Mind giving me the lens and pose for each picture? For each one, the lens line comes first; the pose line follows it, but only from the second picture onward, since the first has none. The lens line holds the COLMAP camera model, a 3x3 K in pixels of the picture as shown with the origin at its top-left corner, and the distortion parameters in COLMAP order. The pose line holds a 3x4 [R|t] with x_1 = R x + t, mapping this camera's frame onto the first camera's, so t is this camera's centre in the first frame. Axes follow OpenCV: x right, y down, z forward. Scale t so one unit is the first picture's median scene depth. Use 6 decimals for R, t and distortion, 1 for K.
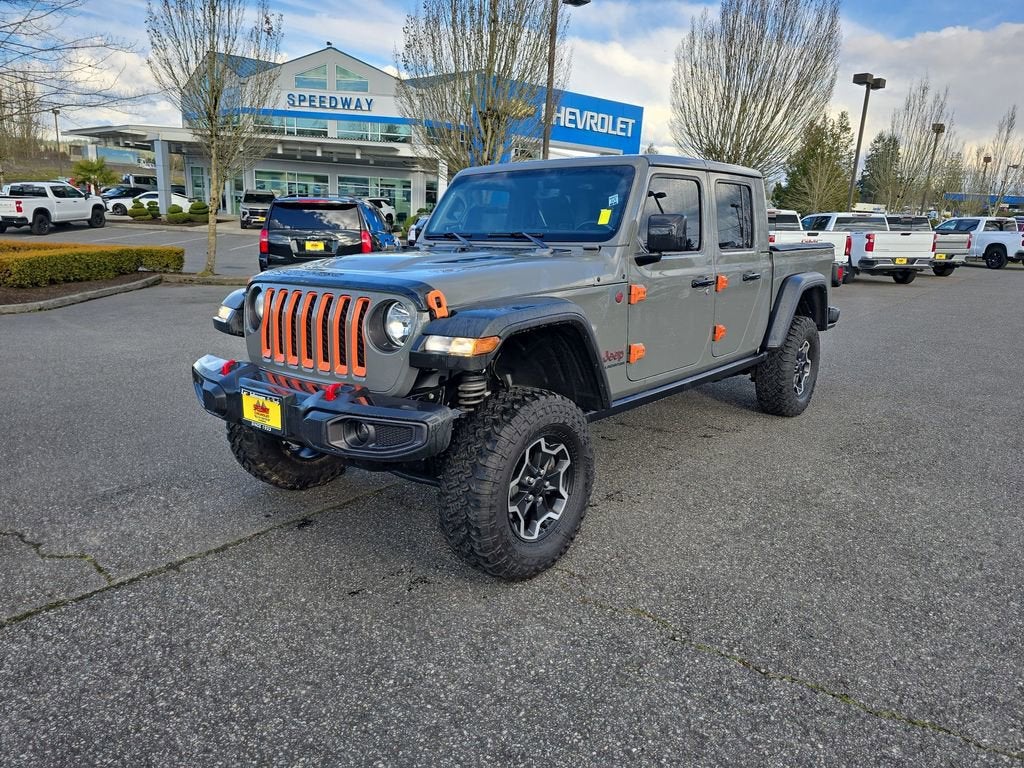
lens RADIAL K [[710.7, 0, 522.8], [0, 710.7, 356.4], [0, 0, 1]] dist [0.075047, -0.069387]
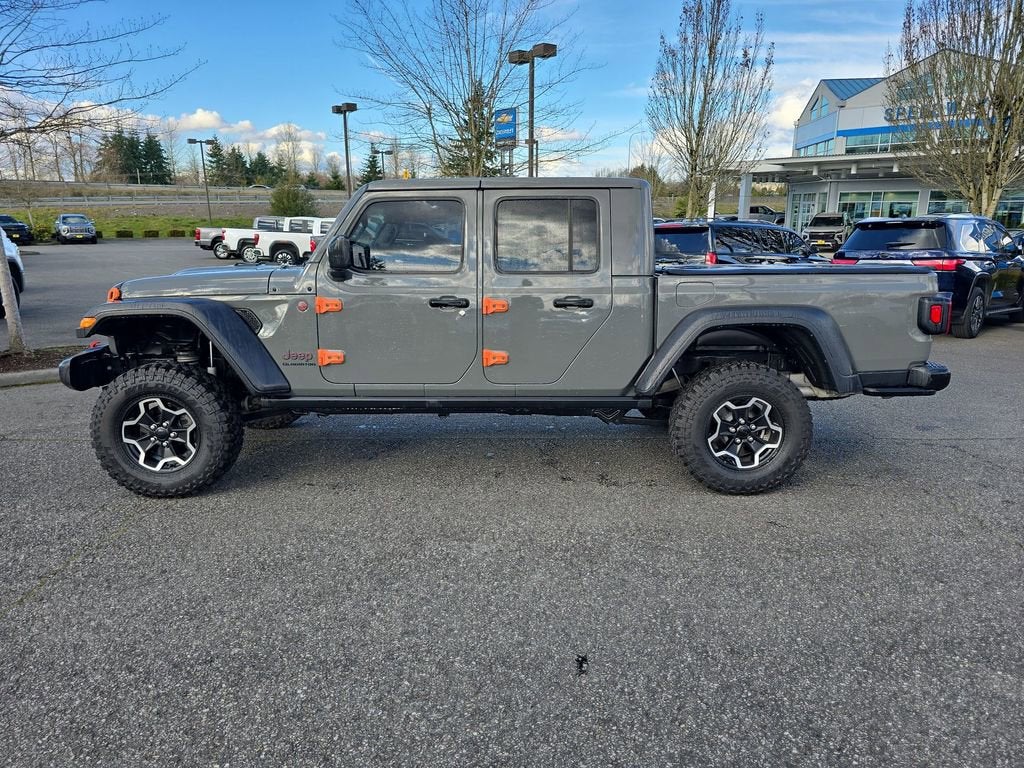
lens RADIAL K [[710.7, 0, 522.8], [0, 710.7, 356.4], [0, 0, 1]] dist [0.075047, -0.069387]
pose [[0.621218, 0.108085, -0.776148, 1.278877], [-0.133259, 0.990587, 0.031289, -0.086671], [0.772224, 0.083991, 0.629774, 0.545467]]
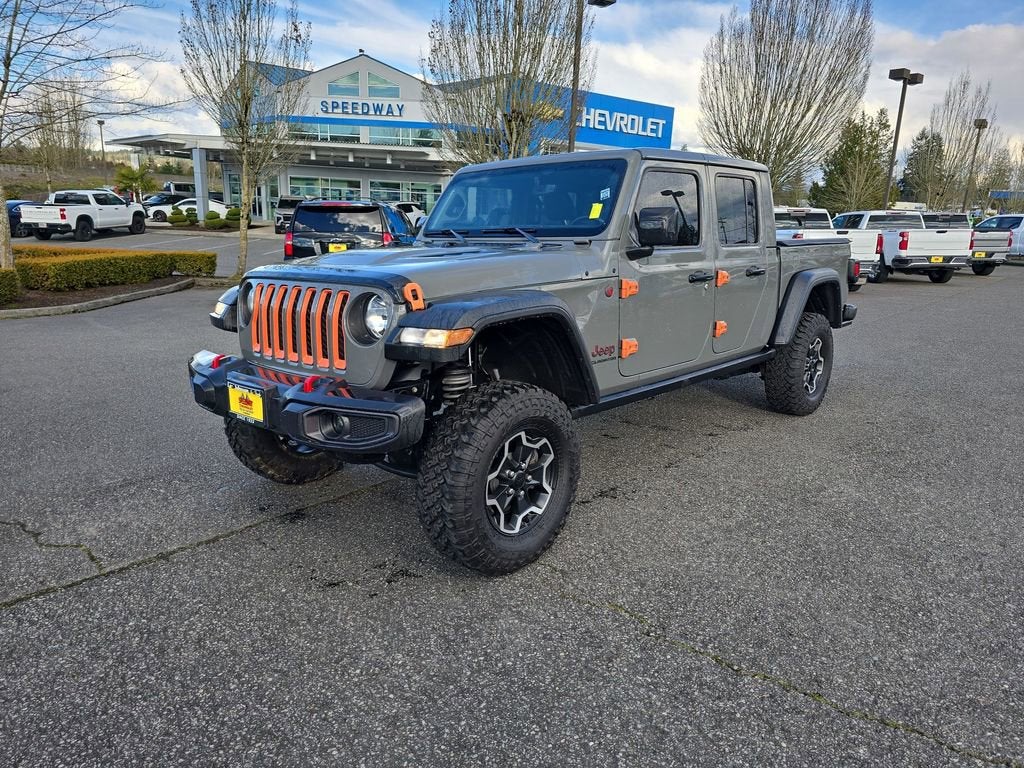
lens RADIAL K [[710.7, 0, 522.8], [0, 710.7, 356.4], [0, 0, 1]] dist [0.075047, -0.069387]
pose [[0.998811, -0.000843, -0.048733, 0.063121], [0.000601, 0.999987, -0.004964, 0.012132], [0.048736, 0.004929, 0.998800, 0.004822]]
